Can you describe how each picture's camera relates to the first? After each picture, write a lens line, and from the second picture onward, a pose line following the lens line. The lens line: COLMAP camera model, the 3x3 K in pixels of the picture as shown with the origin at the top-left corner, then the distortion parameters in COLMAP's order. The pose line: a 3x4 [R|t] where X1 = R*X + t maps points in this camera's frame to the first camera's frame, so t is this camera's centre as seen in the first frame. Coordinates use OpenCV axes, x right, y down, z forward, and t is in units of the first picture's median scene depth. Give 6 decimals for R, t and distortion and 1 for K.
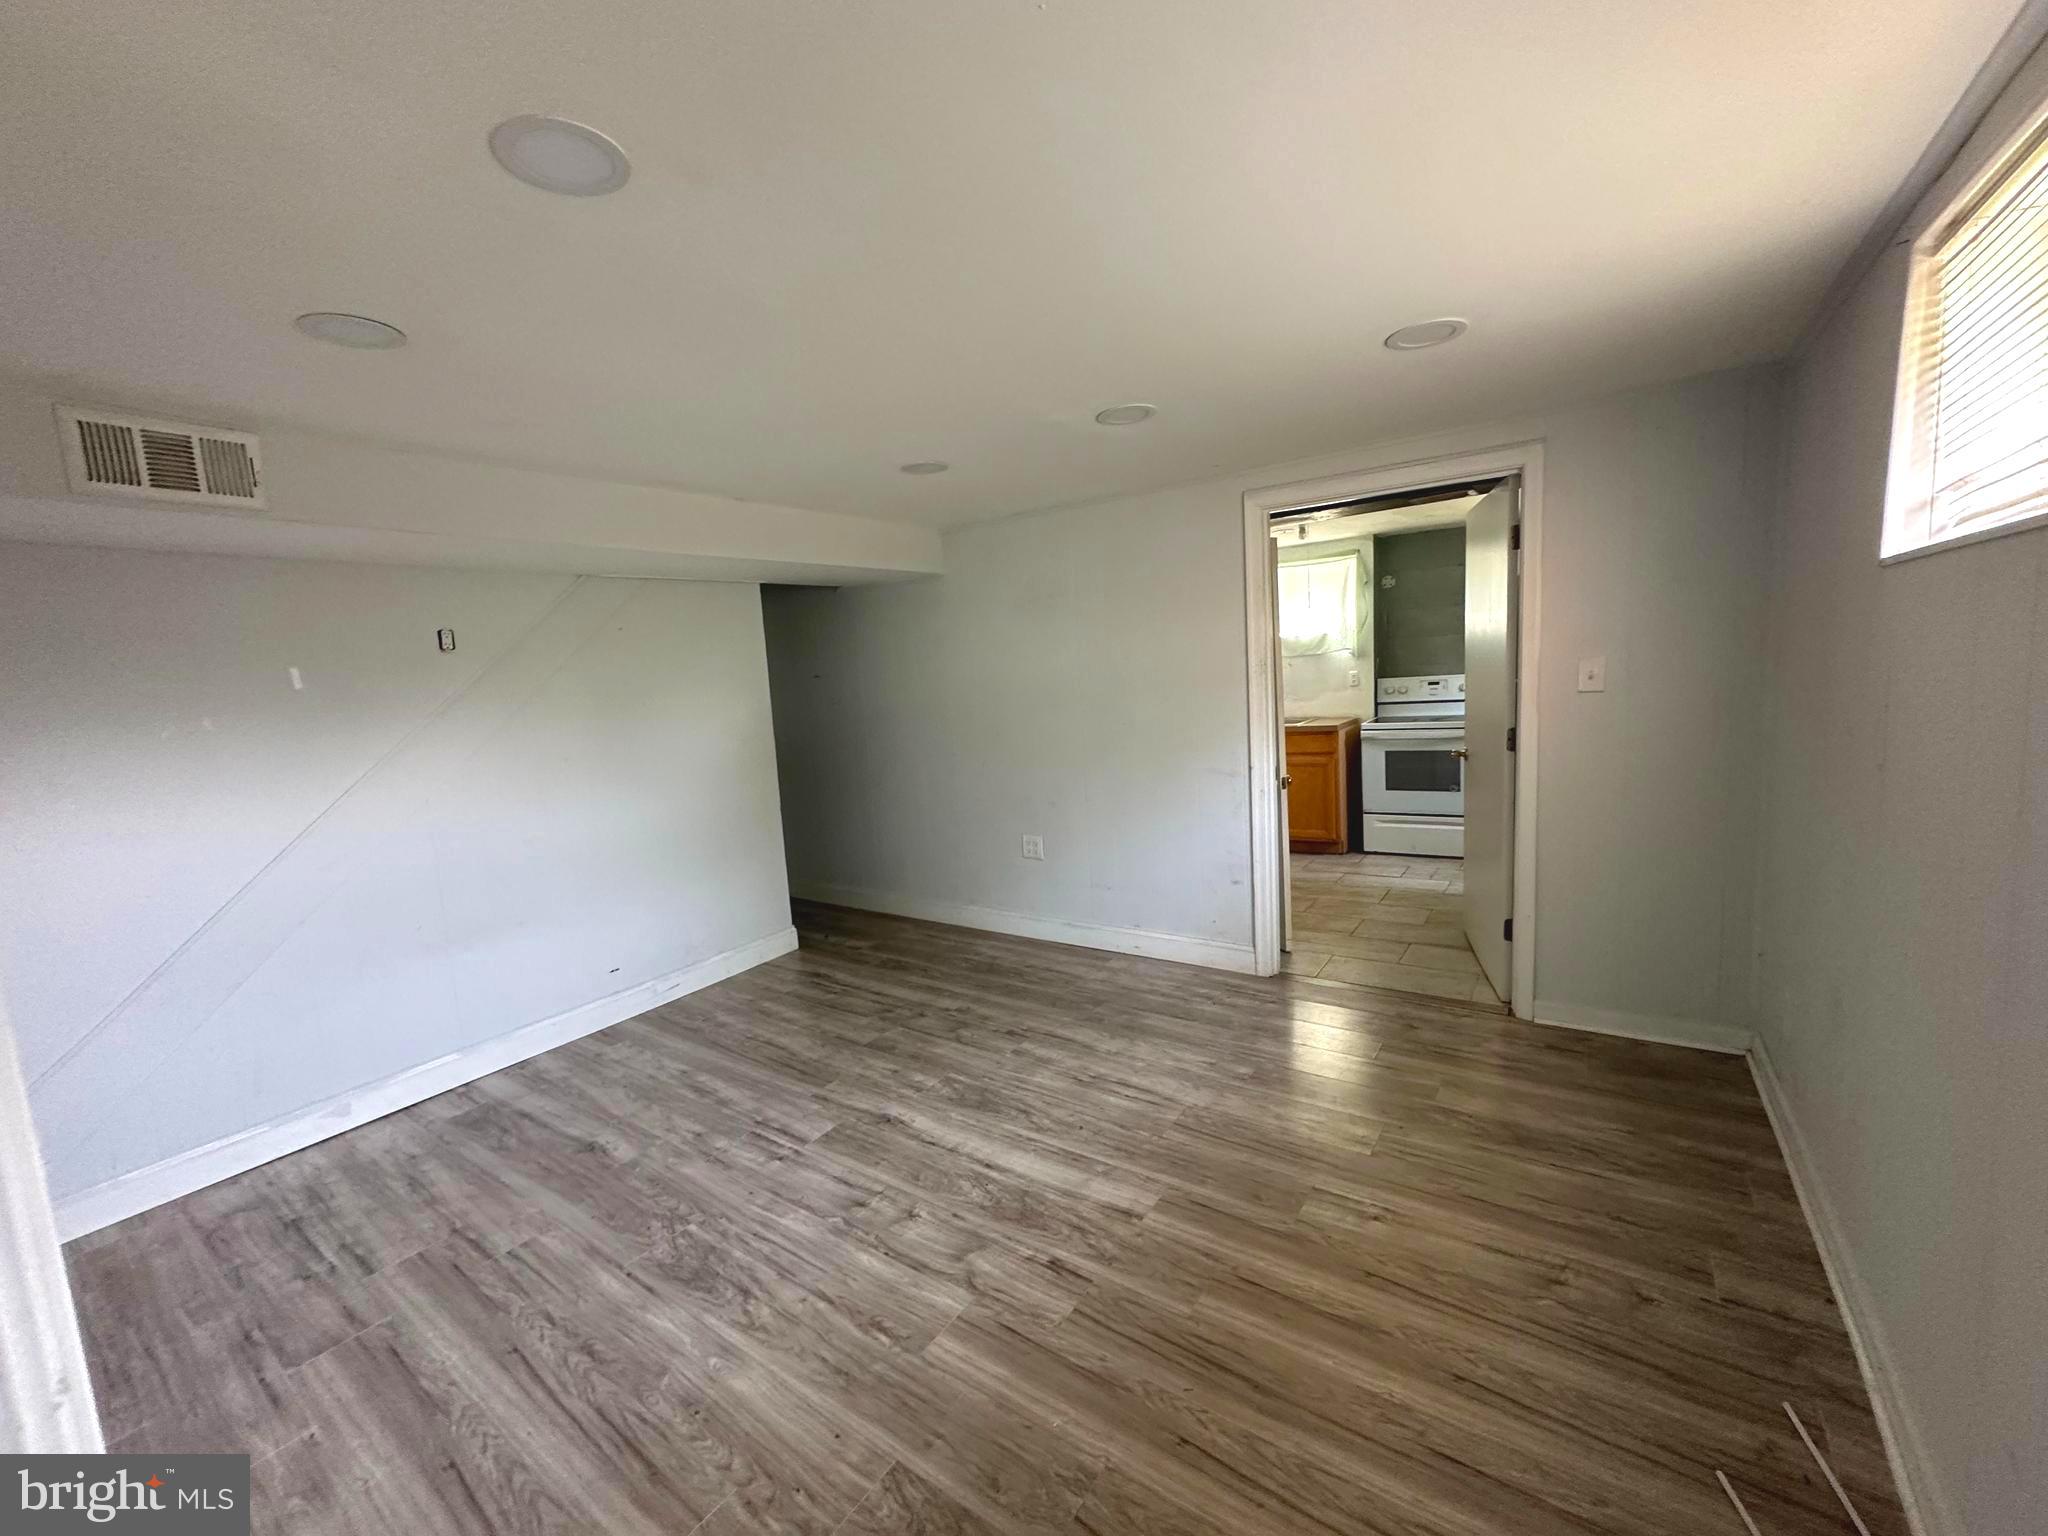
lens RADIAL K [[816.3, 0, 1017.4], [0, 816.3, 773.4], [0, 0, 1]] dist [-0.002725, -0.000133]
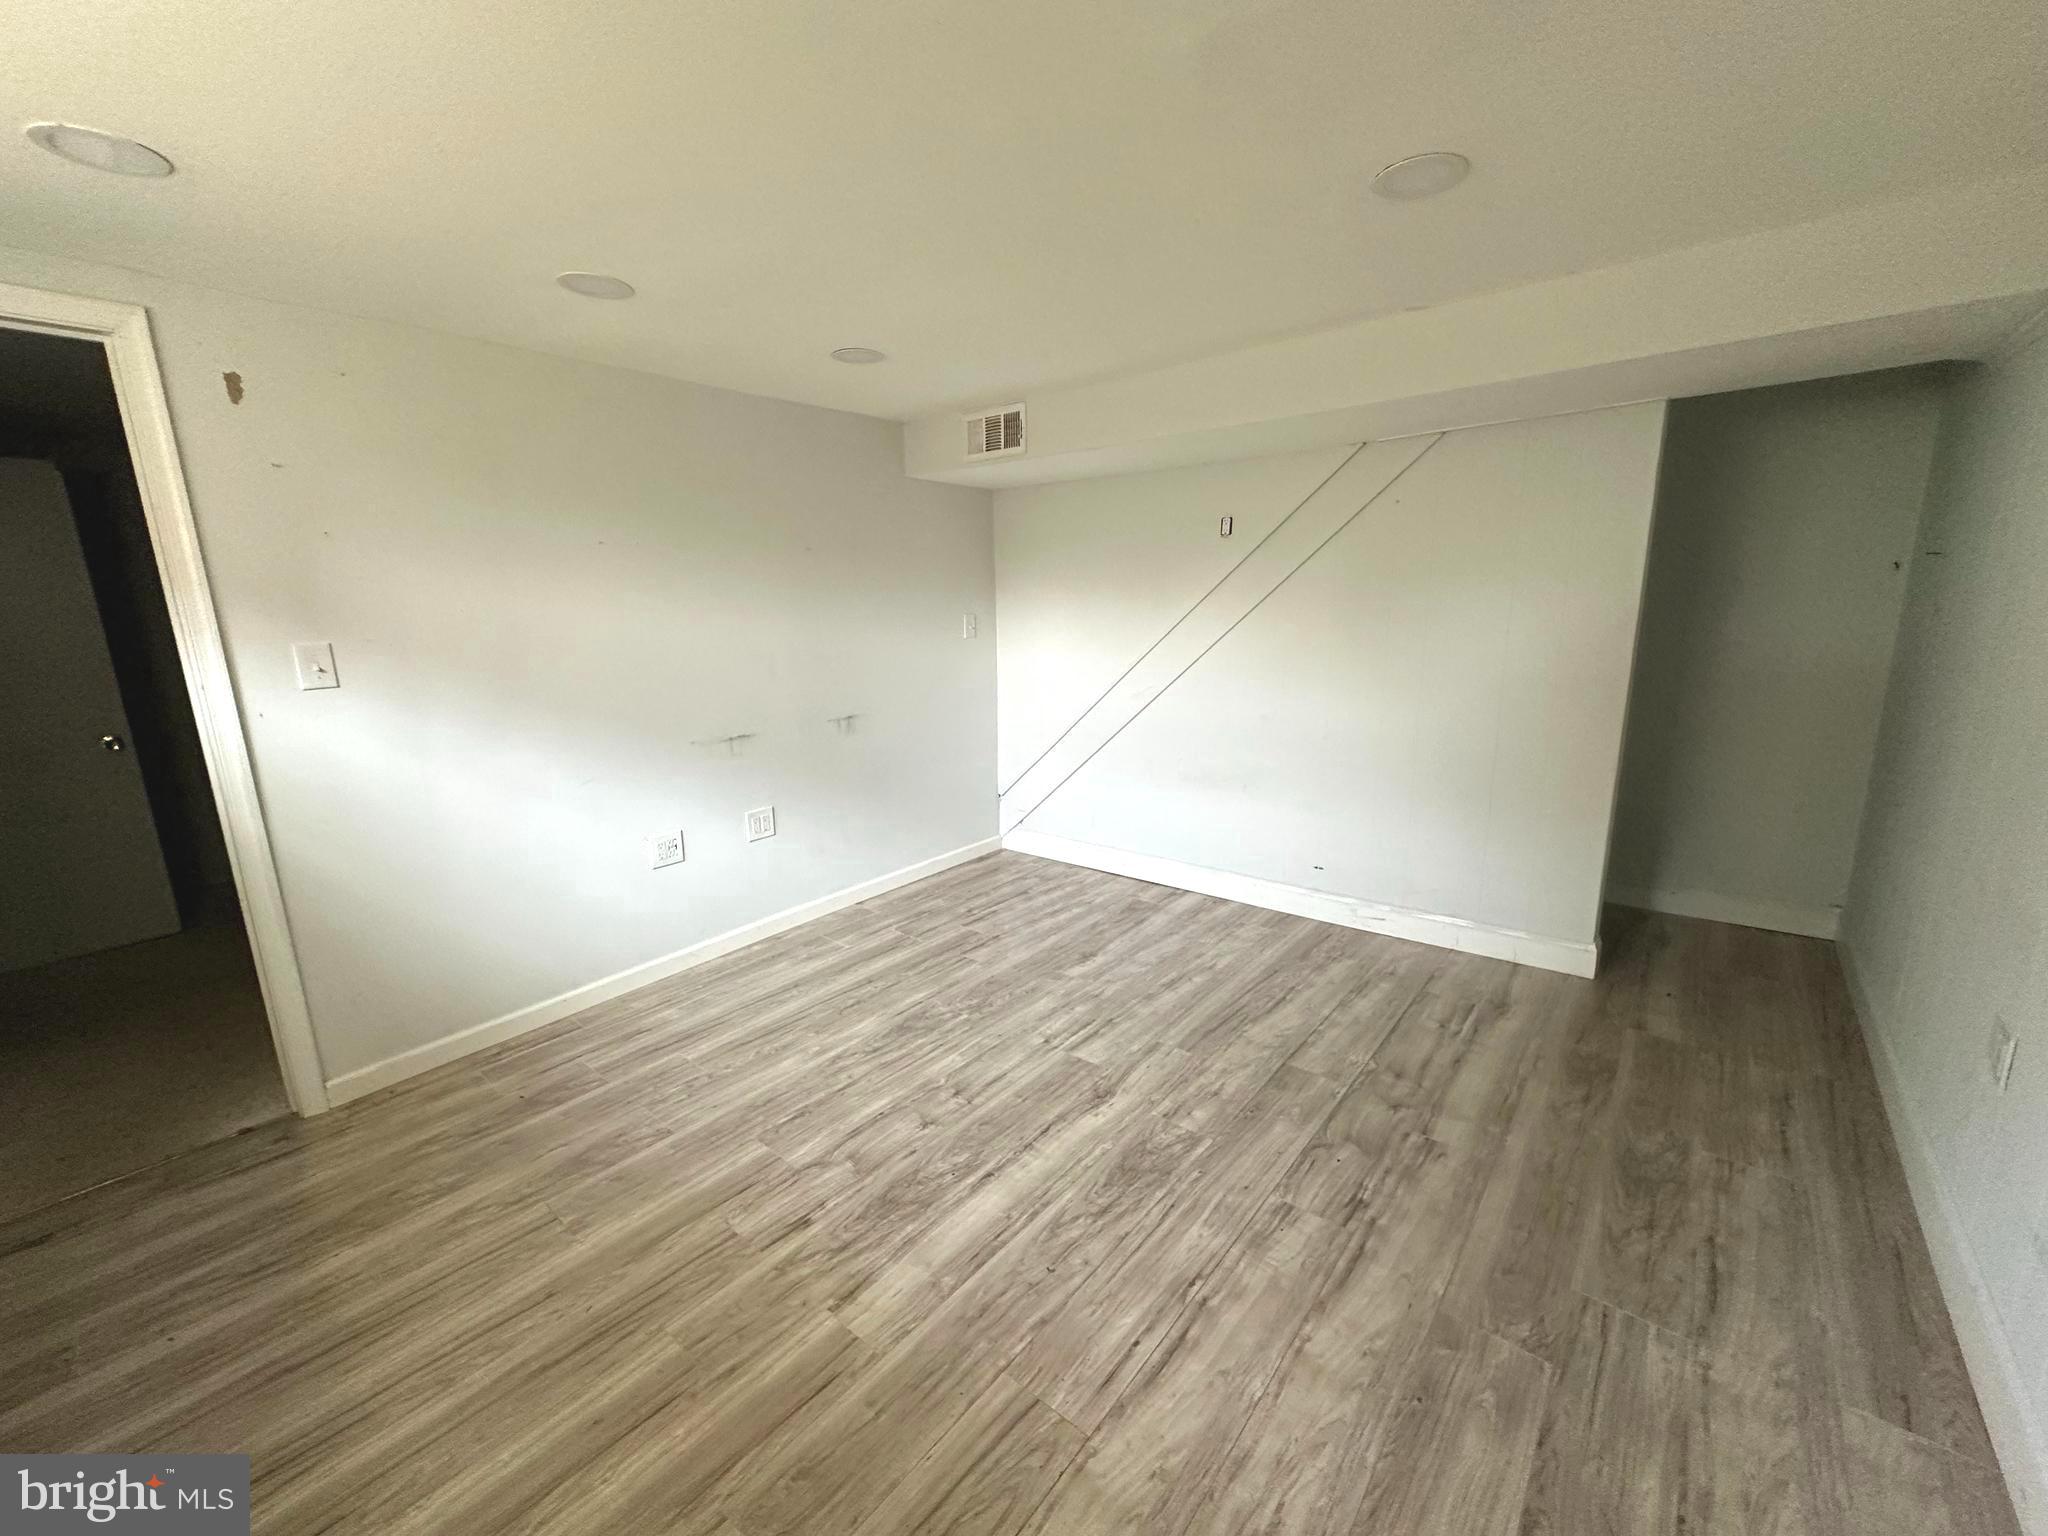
lens RADIAL K [[816.3, 0, 1021.7], [0, 816.3, 772.1], [0, 0, 1]] dist [-0.002725, -0.000133]
pose [[-0.077265, 0.270190, -0.959702, 0.606542], [-0.096820, 0.955996, 0.276942, -0.142891], [0.992298, 0.114317, -0.047705, 0.945400]]
